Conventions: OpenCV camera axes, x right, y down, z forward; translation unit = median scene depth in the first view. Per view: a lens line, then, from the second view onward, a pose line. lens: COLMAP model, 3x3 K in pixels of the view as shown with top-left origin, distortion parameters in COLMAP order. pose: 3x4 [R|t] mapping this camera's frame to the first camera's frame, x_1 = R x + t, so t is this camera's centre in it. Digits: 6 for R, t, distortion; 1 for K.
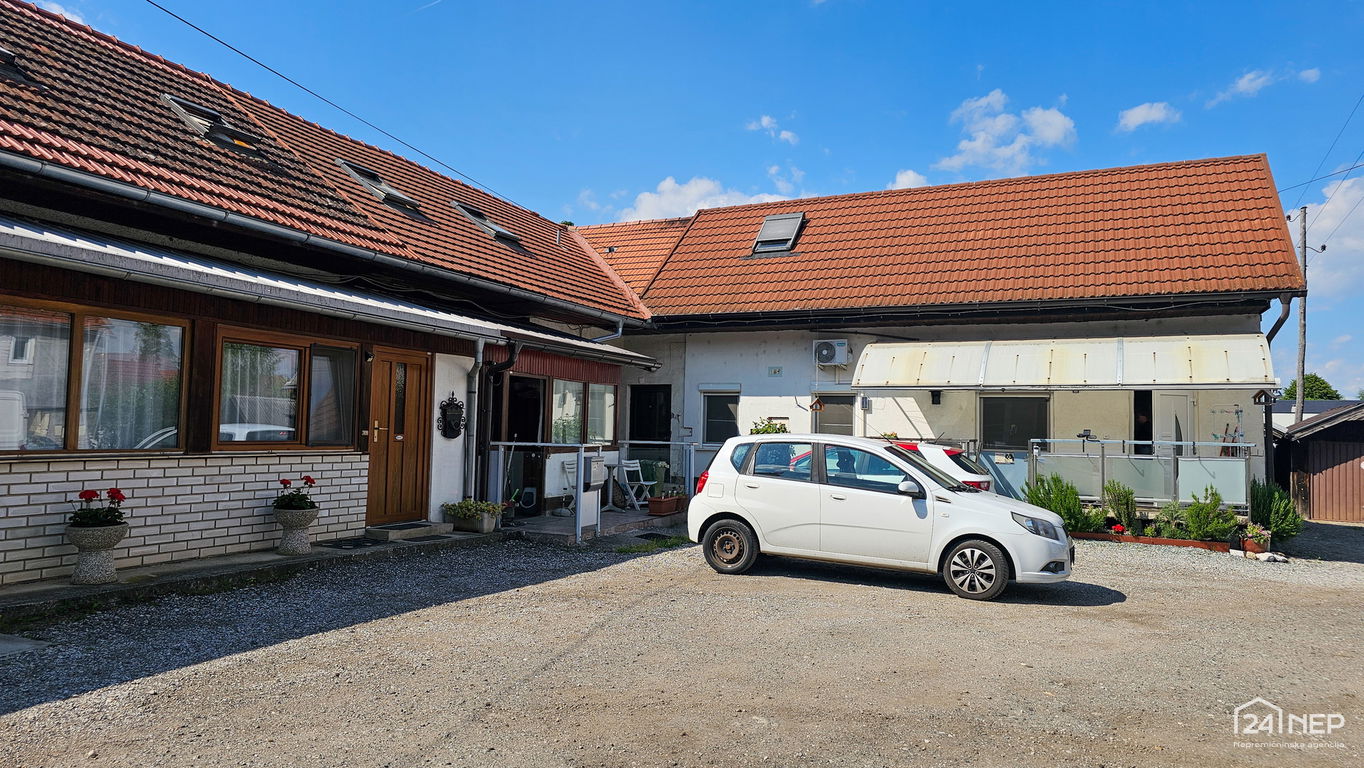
lens RADIAL K [[929.0, 0, 682.0], [0, 929.0, 384.0], [0, 0, 1]] dist [0.003897, 0.000662]
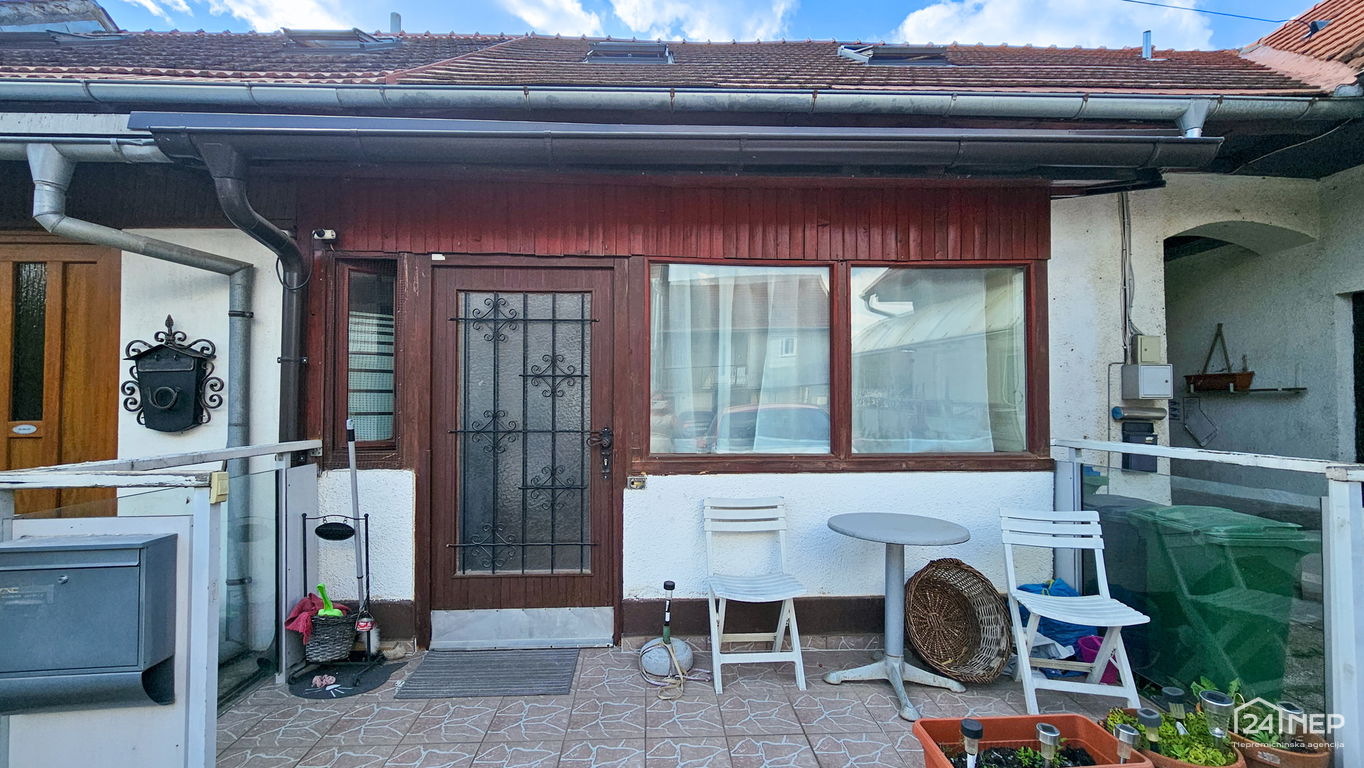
lens RADIAL K [[582.6, 0, 675.8], [0, 582.6, 391.2], [0, 0, 1]] dist [-0.002396, -0.000500]
pose [[0.435780, -0.029489, -0.899570, 0.075234], [0.049789, 0.998723, -0.008620, 0.052811], [0.898675, -0.041032, 0.436692, 1.066900]]
